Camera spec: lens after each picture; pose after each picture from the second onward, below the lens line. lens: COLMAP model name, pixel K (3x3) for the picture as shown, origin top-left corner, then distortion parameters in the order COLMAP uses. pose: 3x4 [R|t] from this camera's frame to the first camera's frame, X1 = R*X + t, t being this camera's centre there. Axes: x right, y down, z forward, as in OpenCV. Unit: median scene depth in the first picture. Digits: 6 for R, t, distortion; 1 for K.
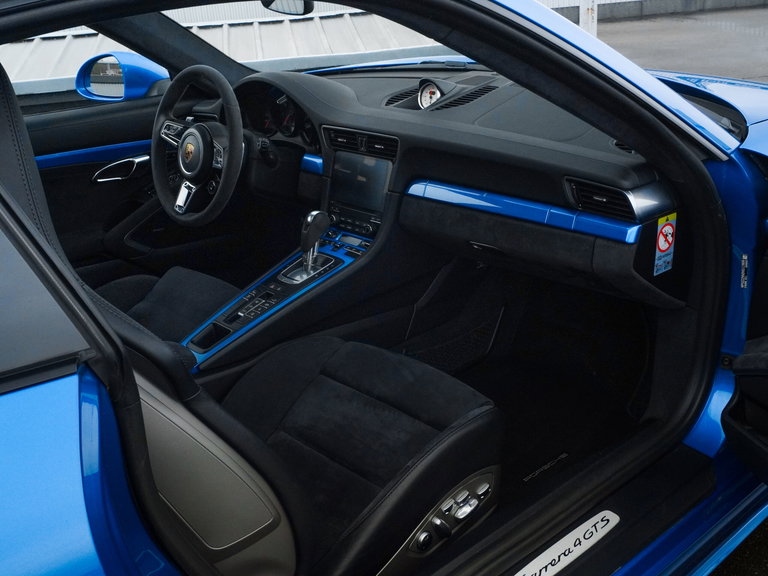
lens RADIAL K [[804.0, 0, 384.6], [0, 804.0, 287.5], [0, 0, 1]] dist [-0.050345, 0.000000]
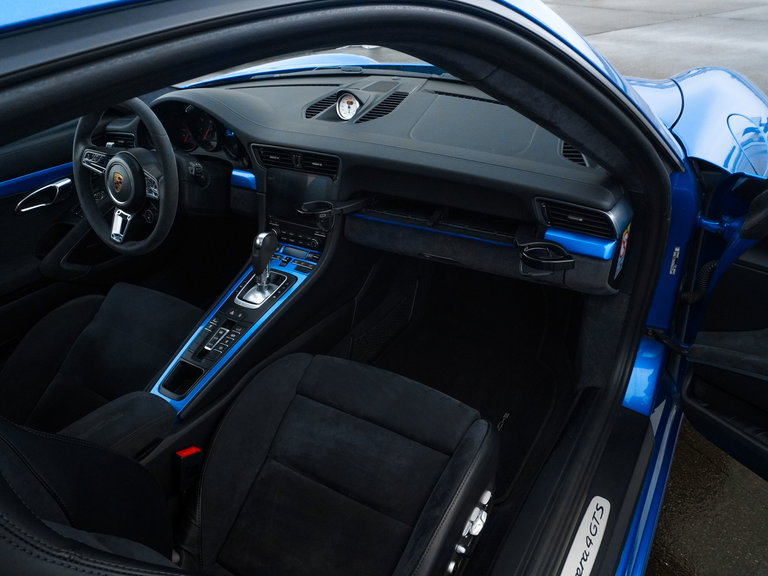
lens RADIAL K [[551.2, 0, 384.0], [0, 551.2, 286.5], [0, 0, 1]] dist [-0.055555, 0.011305]
pose [[0.964765, -0.141019, 0.222132, -0.099813], [0.108434, 0.982312, 0.152662, -0.115908], [-0.239731, -0.123196, 0.962991, 0.270911]]
